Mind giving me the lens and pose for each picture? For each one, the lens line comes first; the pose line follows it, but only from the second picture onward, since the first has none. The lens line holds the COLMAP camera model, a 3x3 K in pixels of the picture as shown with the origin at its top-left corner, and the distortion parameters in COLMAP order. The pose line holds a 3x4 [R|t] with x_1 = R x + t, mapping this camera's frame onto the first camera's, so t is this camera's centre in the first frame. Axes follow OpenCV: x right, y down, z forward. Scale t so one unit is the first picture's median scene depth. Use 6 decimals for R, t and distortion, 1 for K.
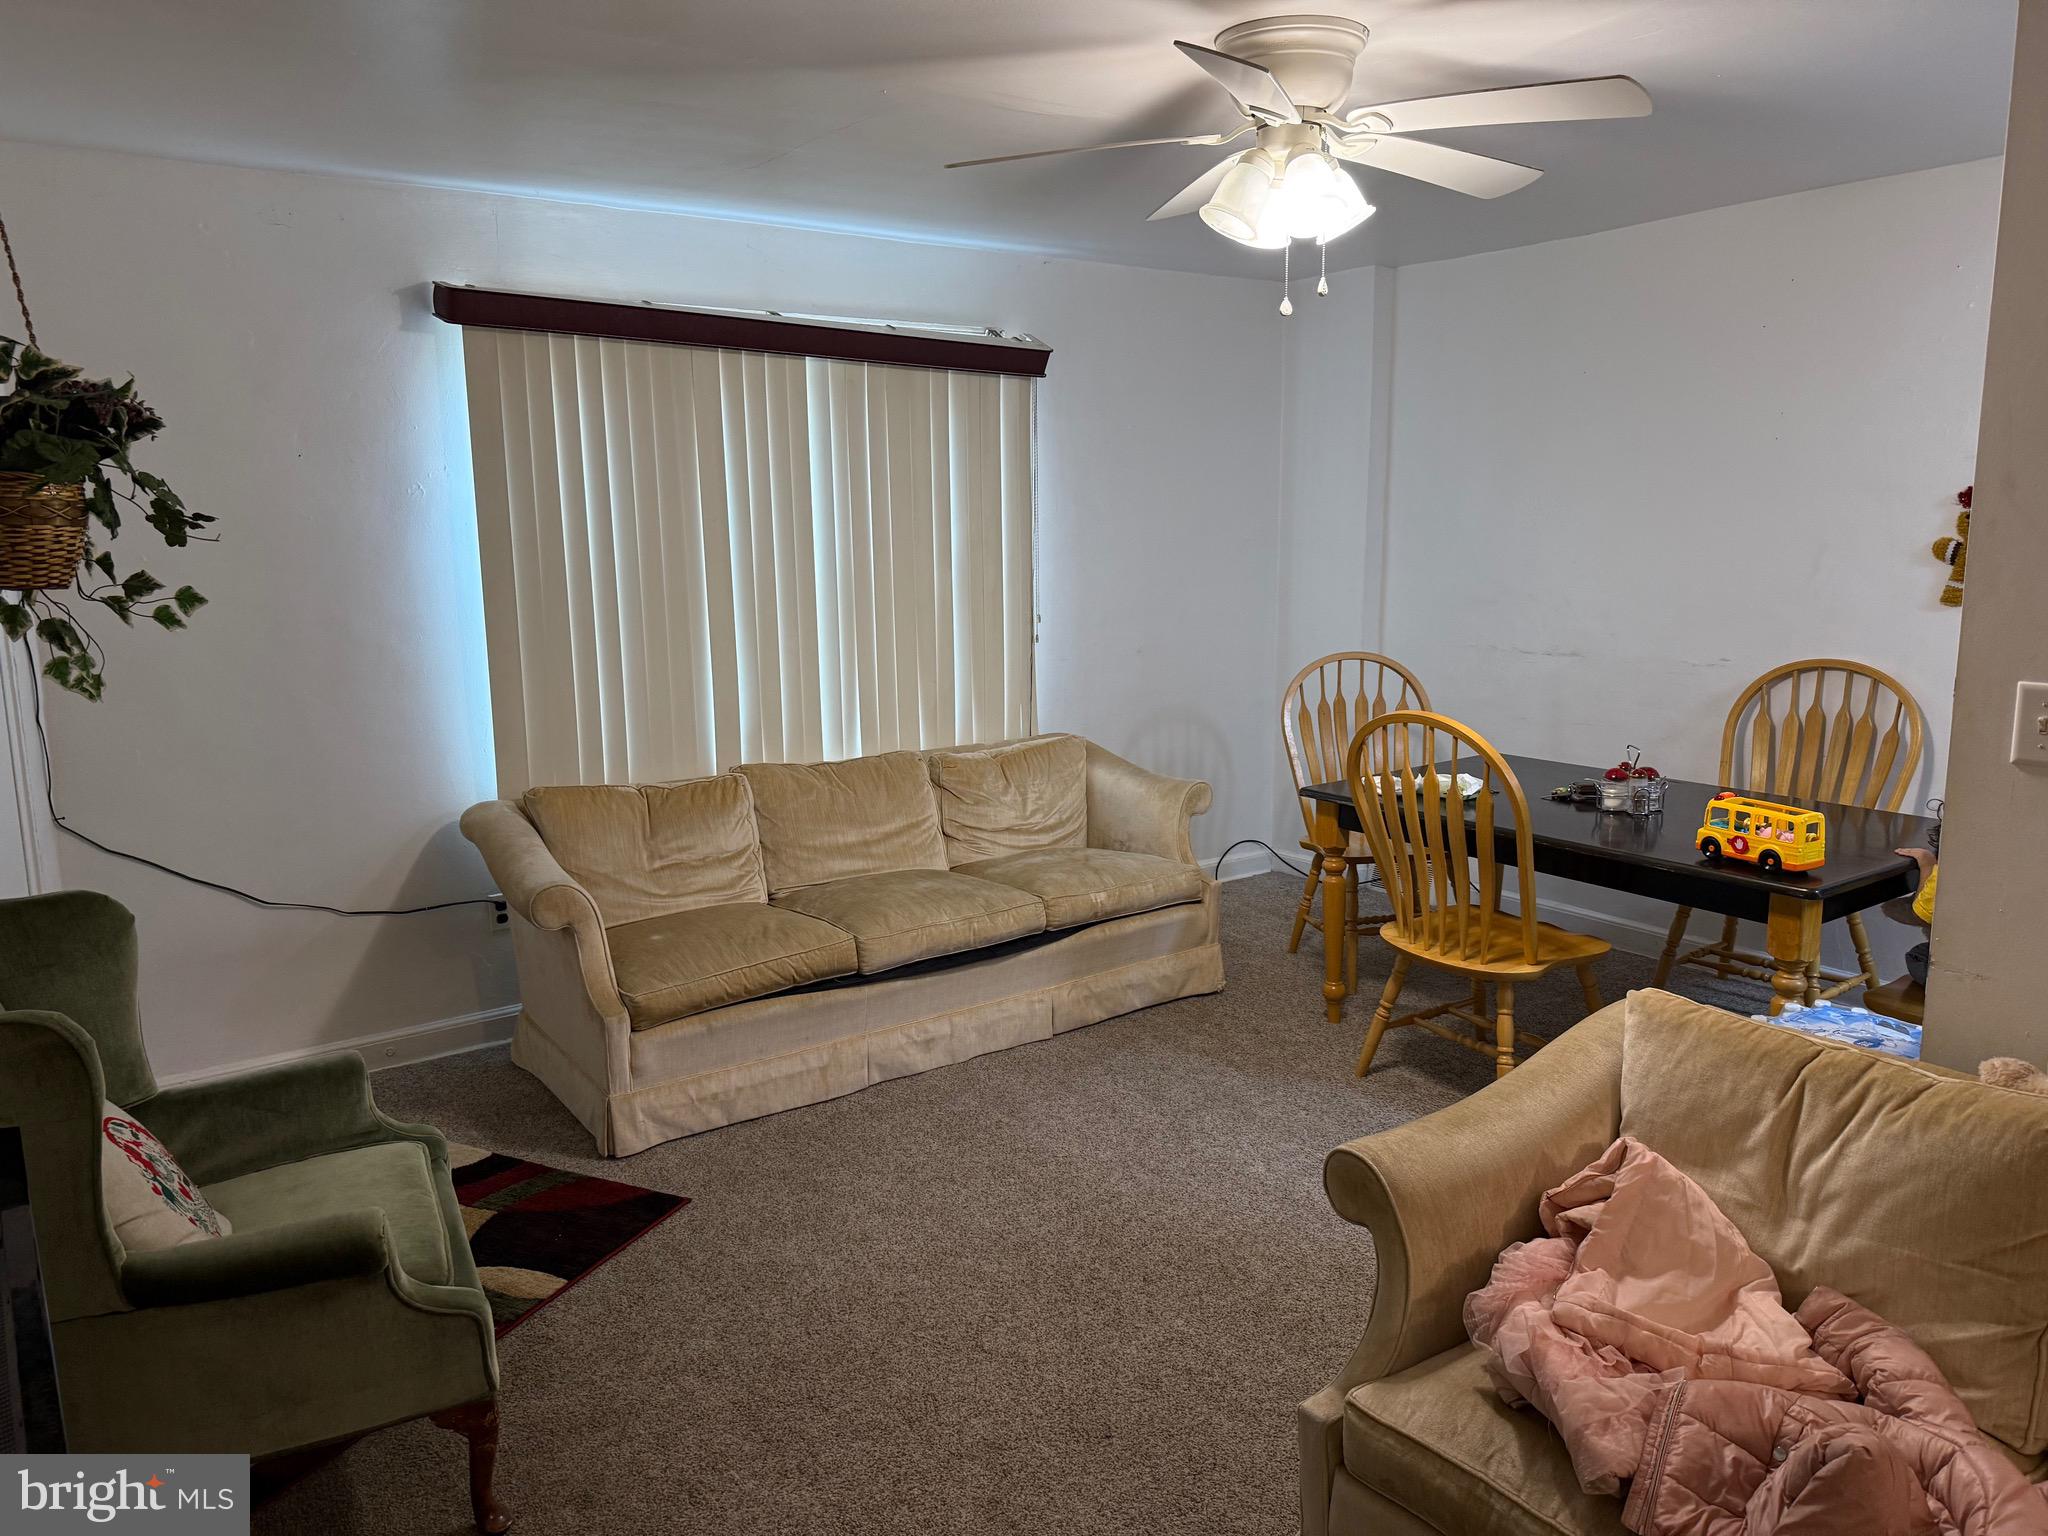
lens RADIAL K [[1389.8, 0, 1024.0], [0, 1389.8, 768.0], [0, 0, 1]] dist [0.004665, 0.000975]
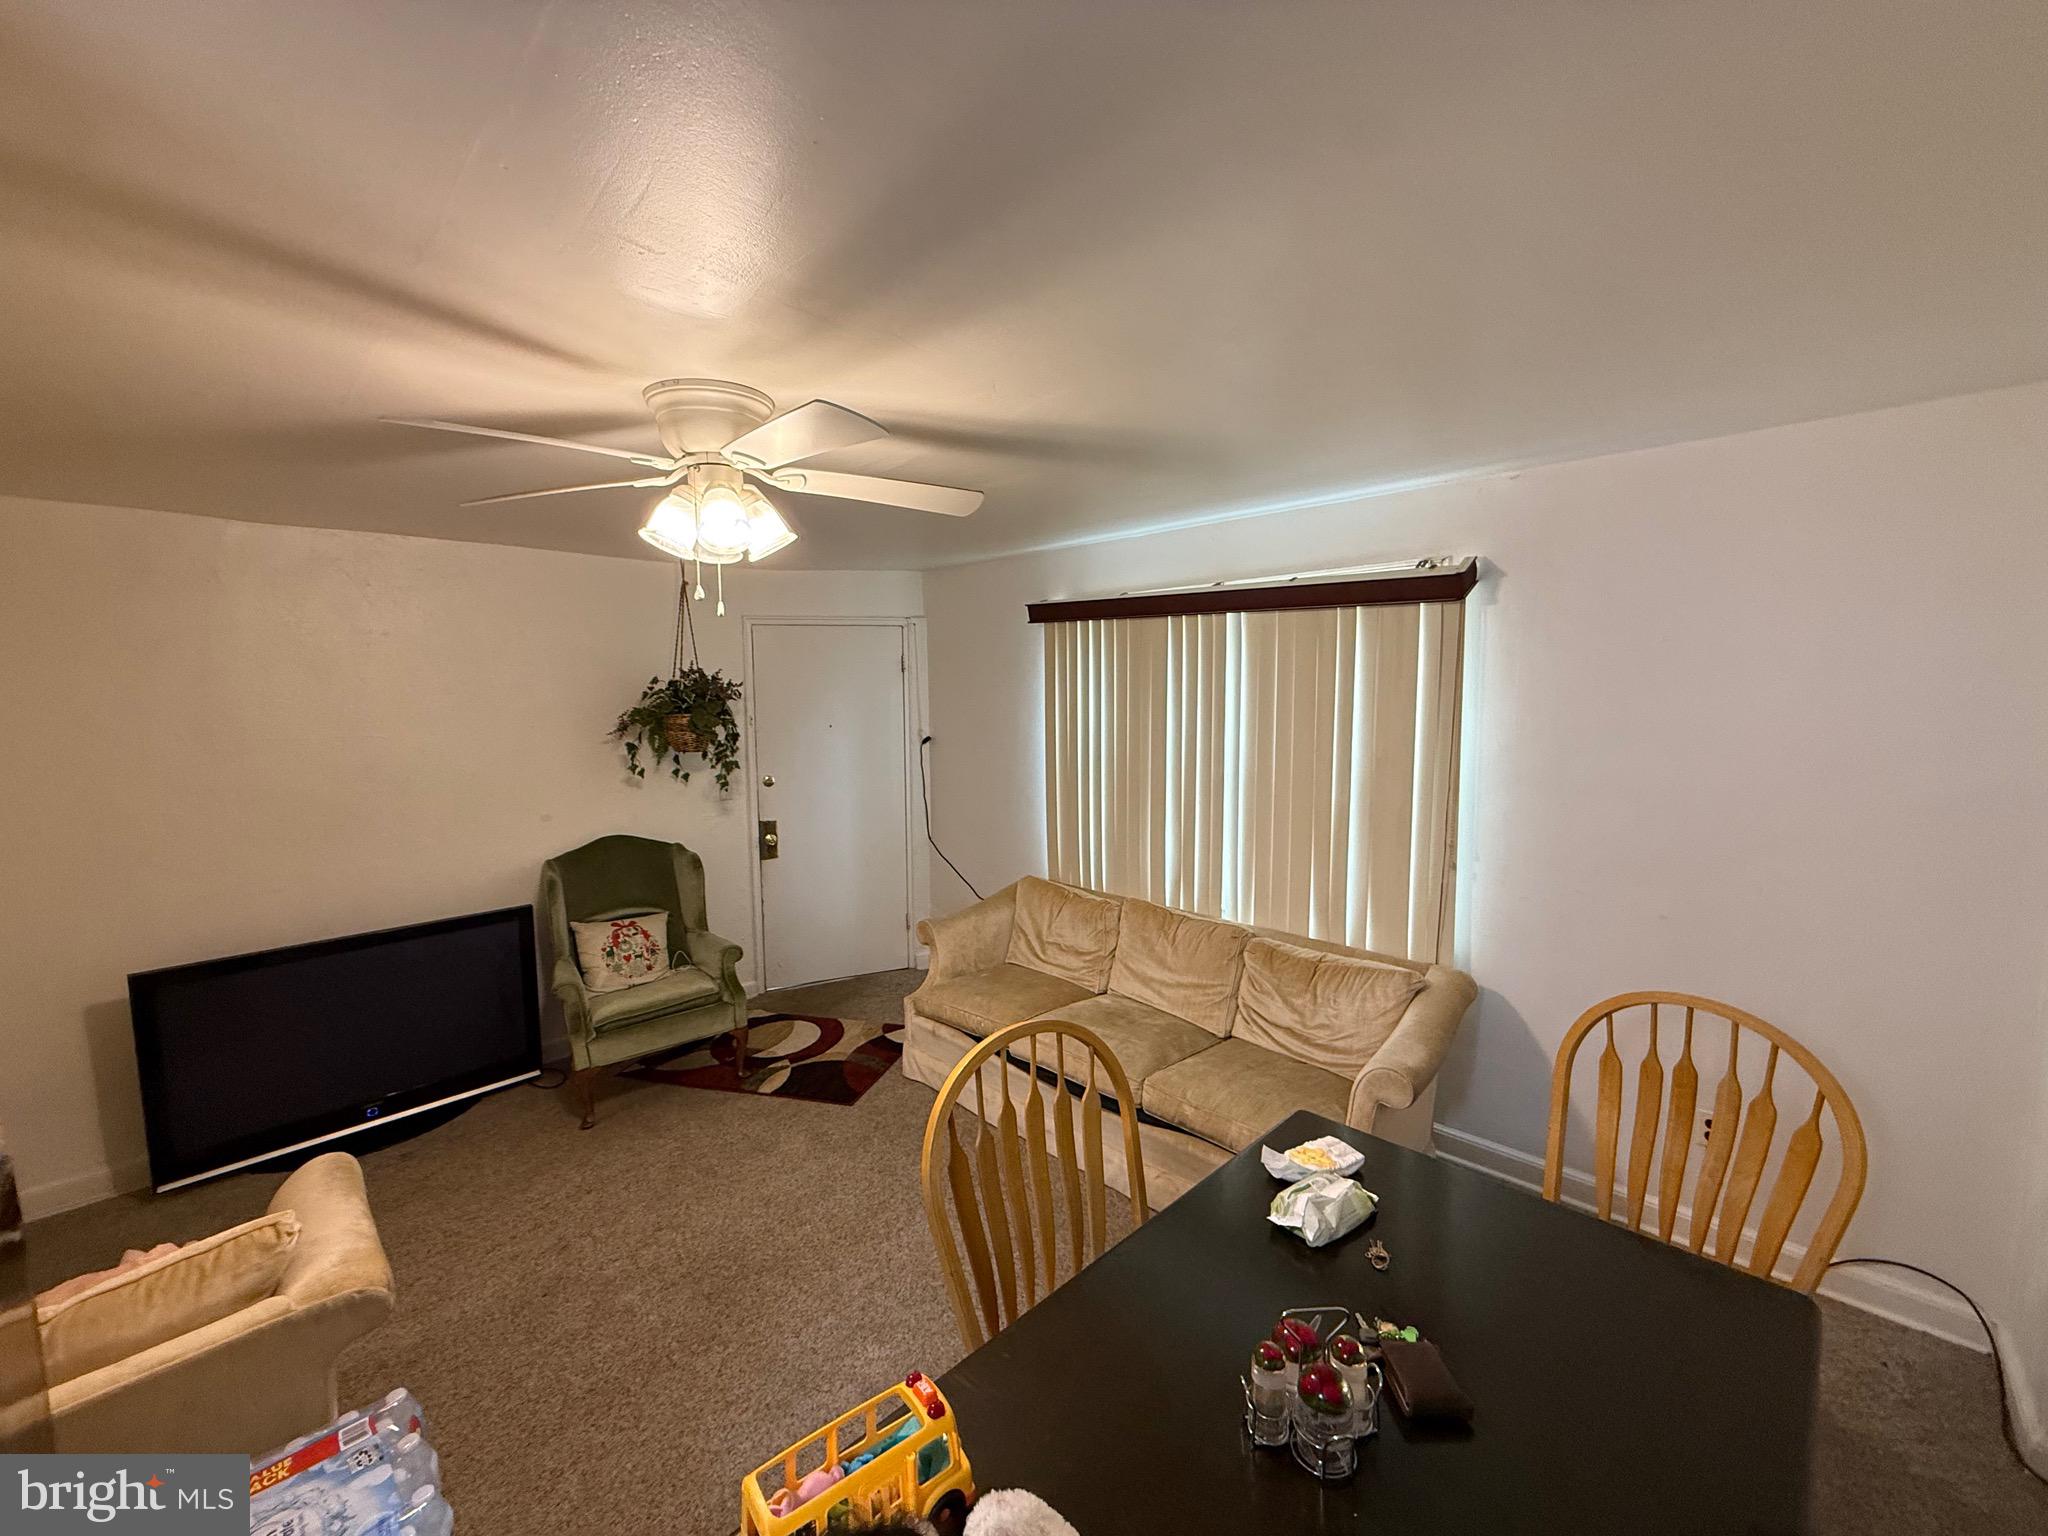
lens RADIAL K [[816.8, 0, 1024.0], [0, 816.8, 768.0], [0, 0, 1]] dist [0.001831, -0.000133]
pose [[0.171804, 0.108565, -0.979131, 0.575091], [-0.166525, 0.982807, 0.079754, -0.178422], [0.970955, 0.149348, 0.186928, 0.681971]]
